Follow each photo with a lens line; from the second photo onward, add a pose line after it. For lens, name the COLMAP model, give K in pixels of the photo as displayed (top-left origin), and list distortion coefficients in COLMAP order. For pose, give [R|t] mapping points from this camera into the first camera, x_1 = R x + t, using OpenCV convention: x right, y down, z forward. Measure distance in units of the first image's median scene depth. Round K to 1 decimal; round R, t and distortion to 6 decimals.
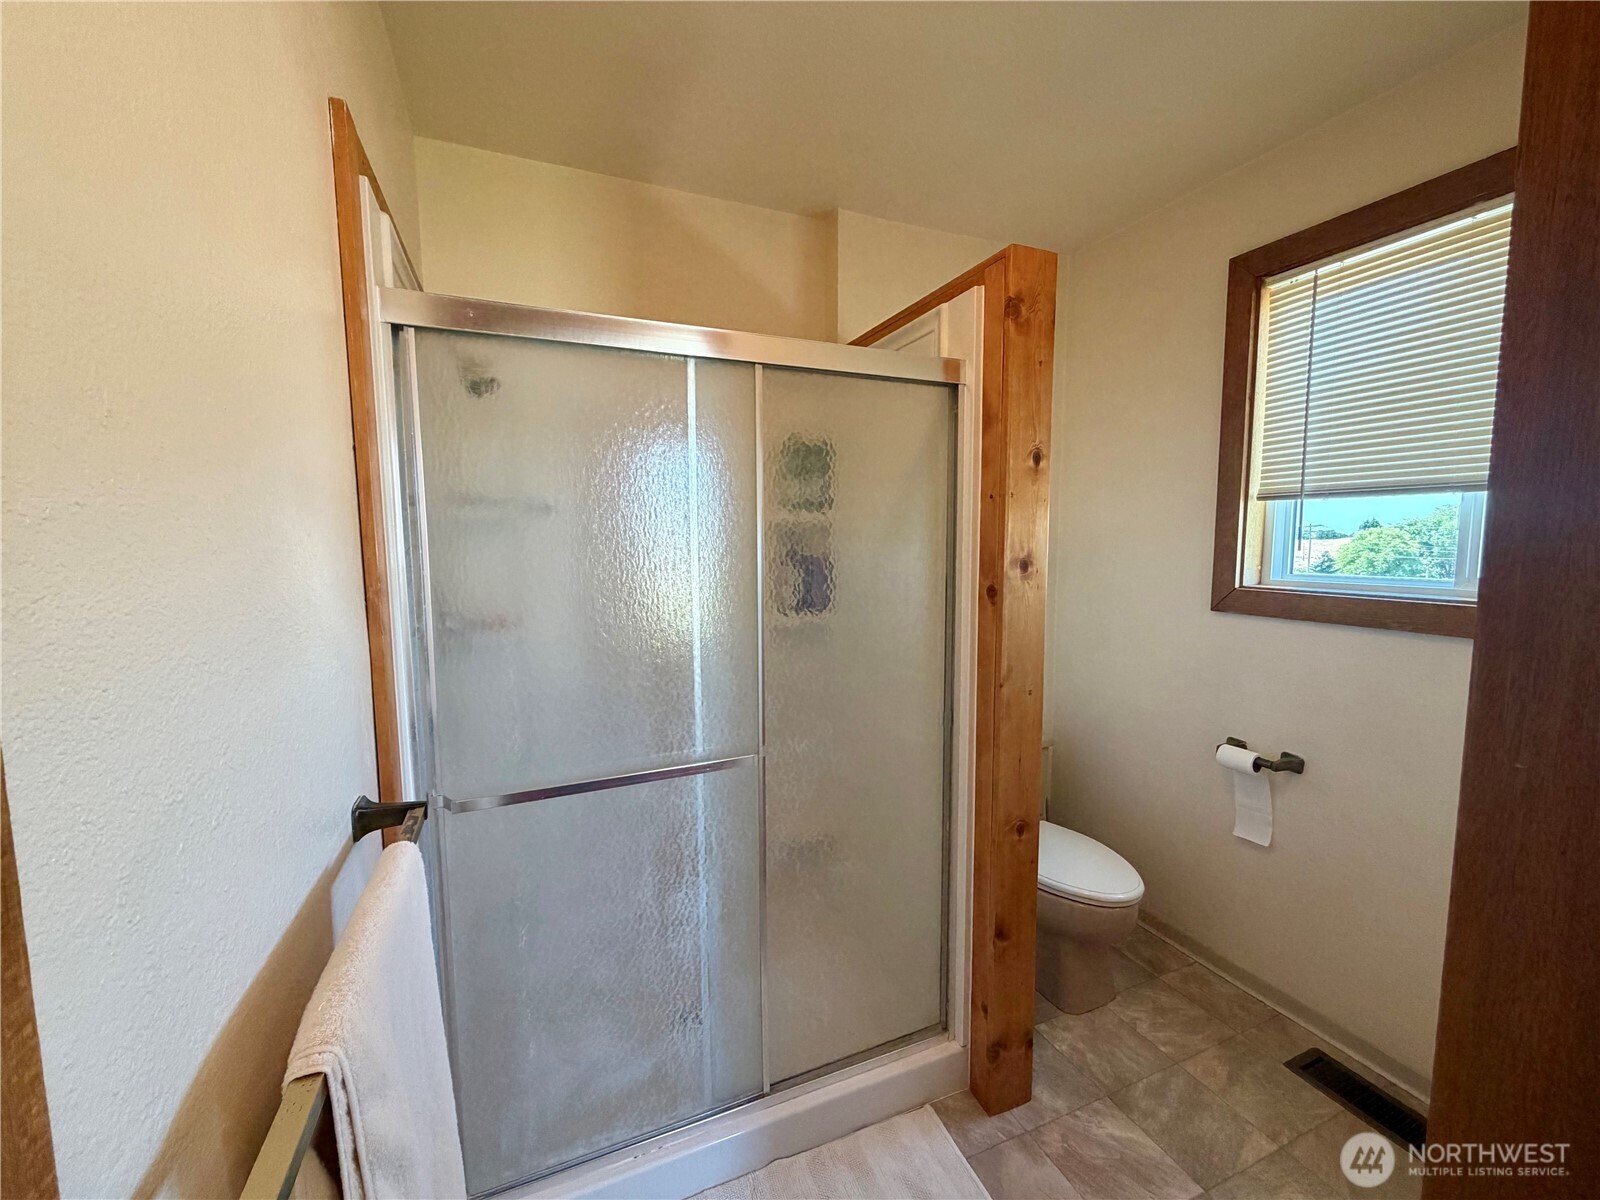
lens RADIAL K [[635.6, 0, 800.0], [0, 635.6, 600.0], [0, 0, 1]] dist [0.000186, 0.000096]
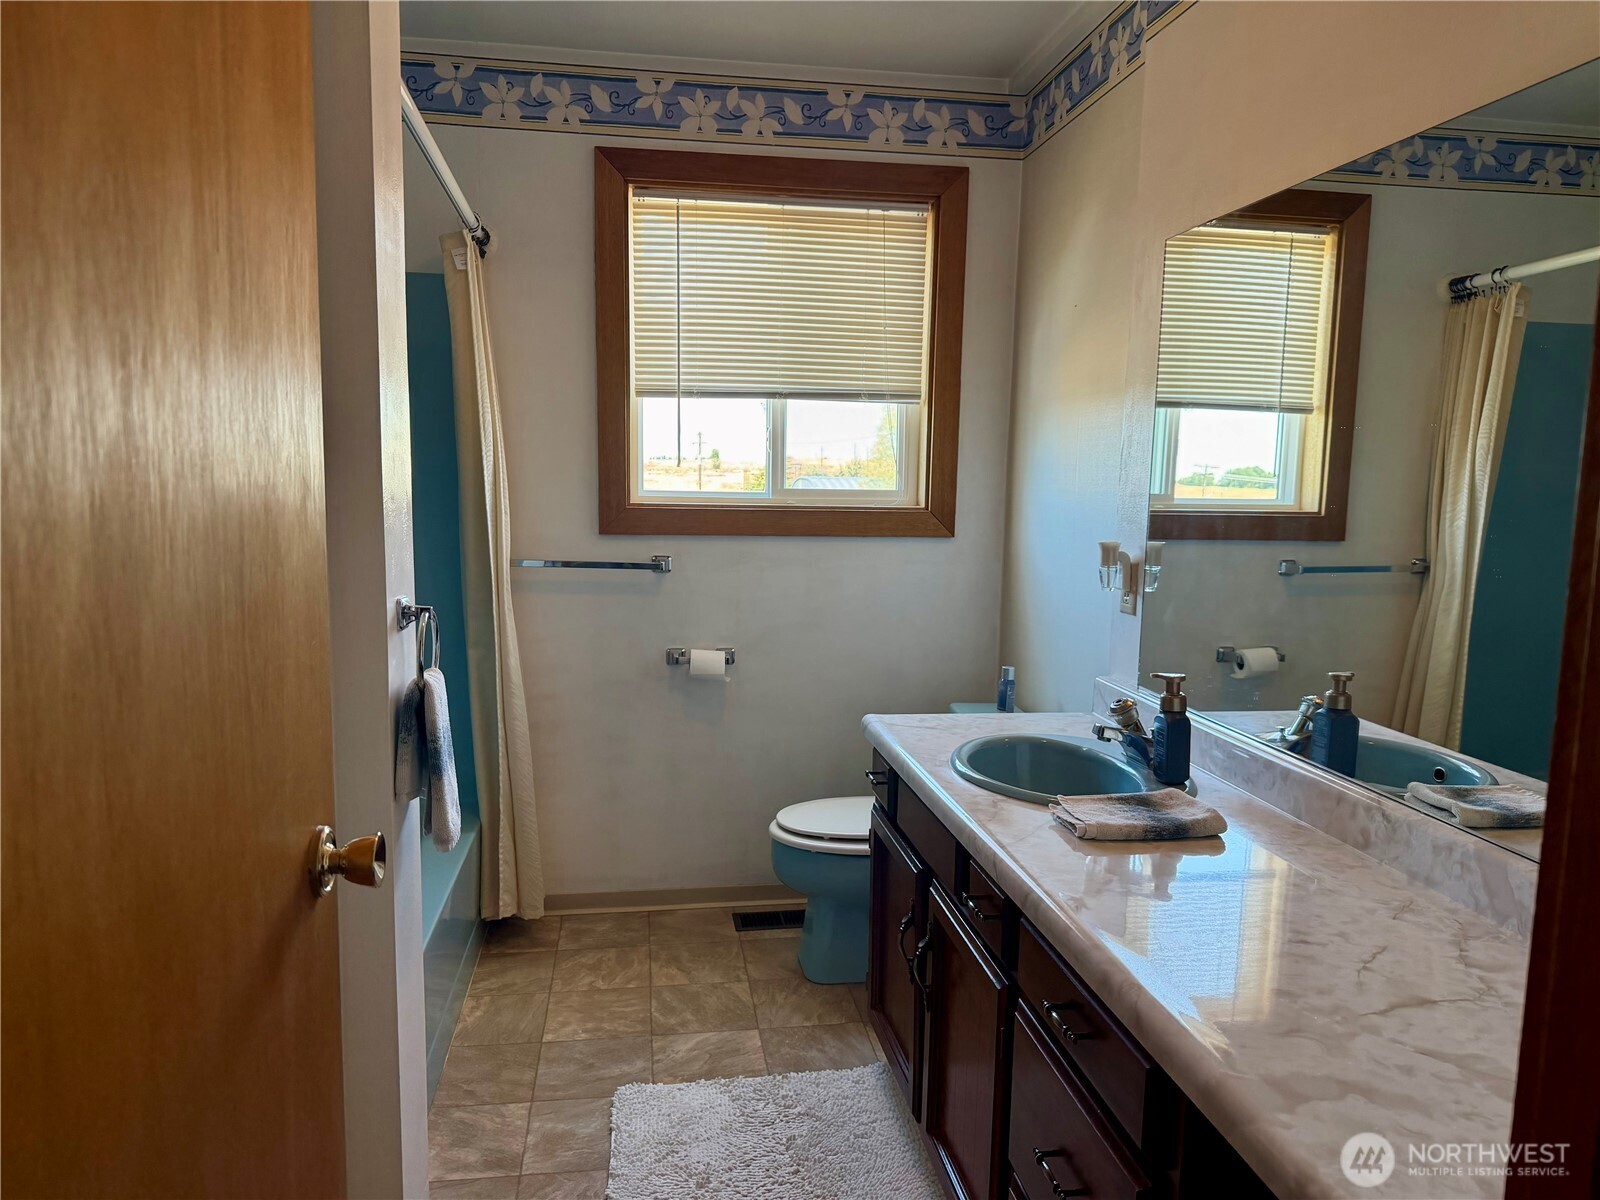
lens RADIAL K [[1114.8, 0, 800.0], [0, 1114.8, 600.0], [0, 0, 1]] dist [0.049827, -0.065006]
pose [[0.247195, -0.099449, 0.963849, -1.053409], [0.079537, 0.993445, 0.082104, 0.021296], [-0.965696, 0.056366, 0.253485, 0.348139]]
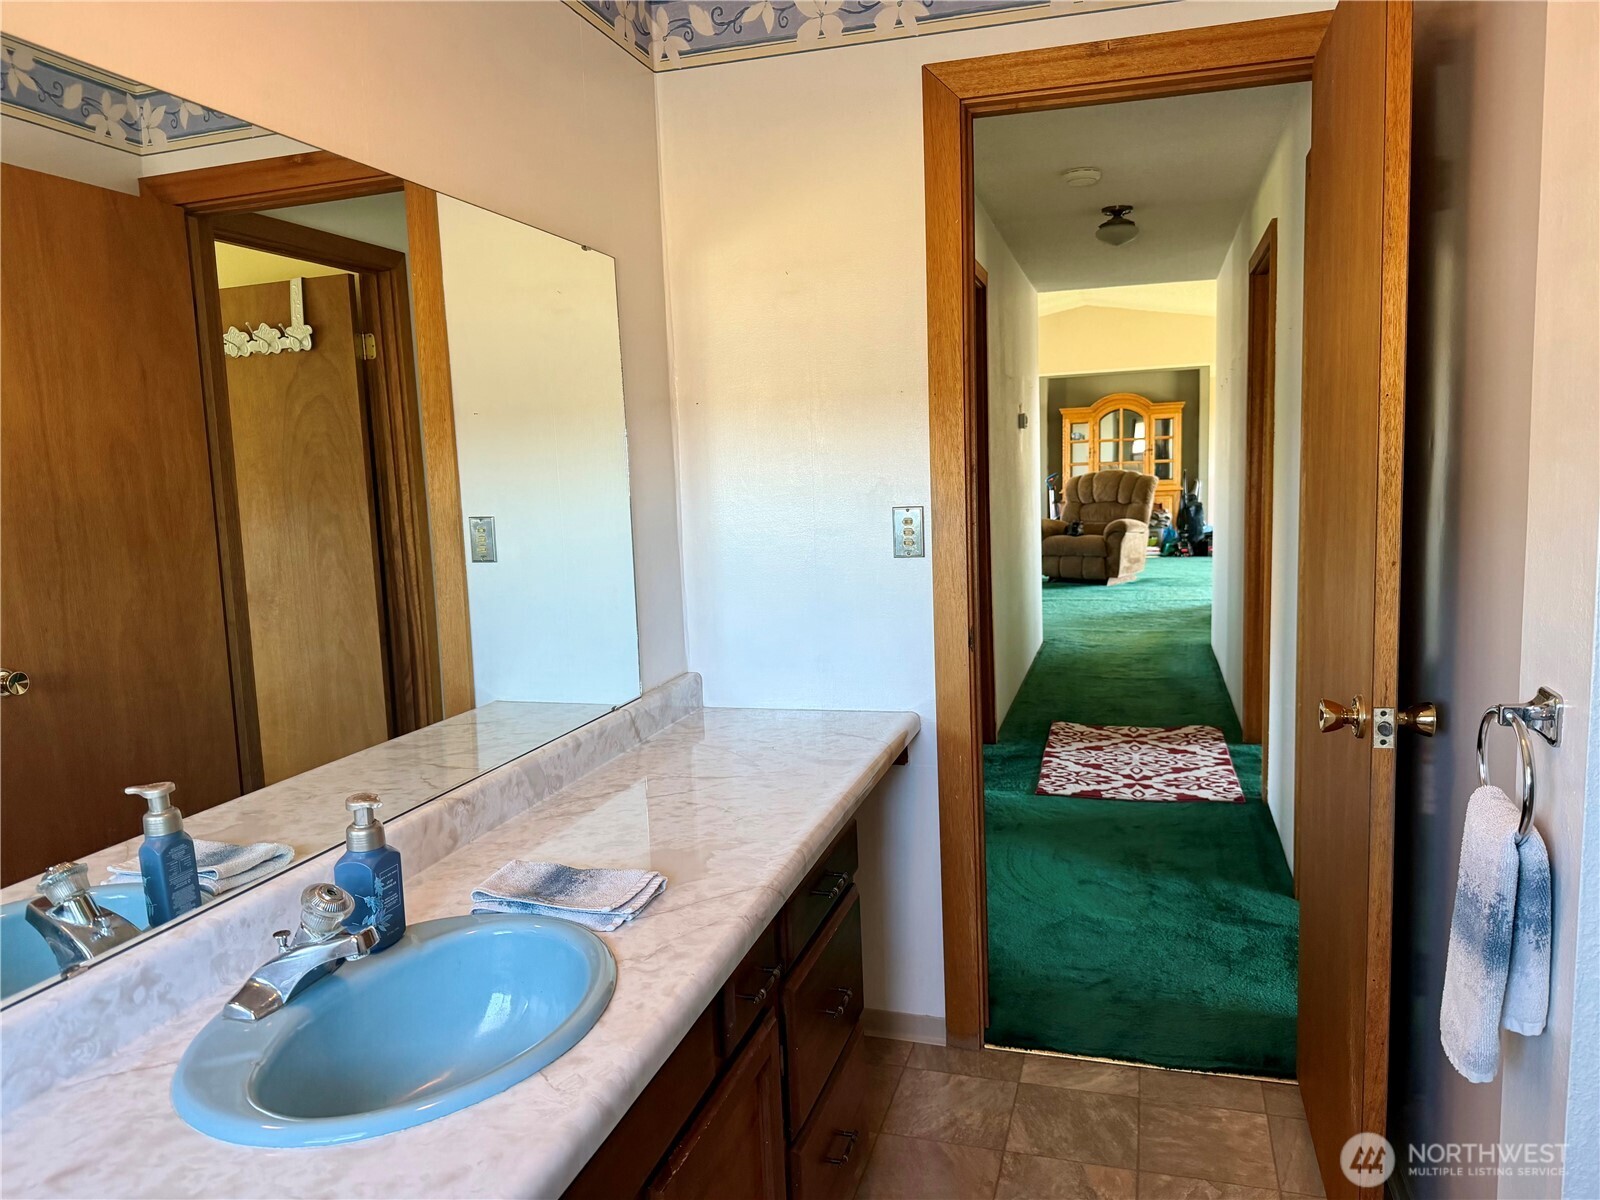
lens RADIAL K [[1114.8, 0, 800.0], [0, 1114.8, 600.0], [0, 0, 1]] dist [0.049827, -0.065006]
pose [[-0.644502, 0.124562, -0.754388, 1.937395], [-0.025633, 0.982566, 0.184138, -0.157270], [0.764172, 0.138014, -0.630073, 1.594284]]
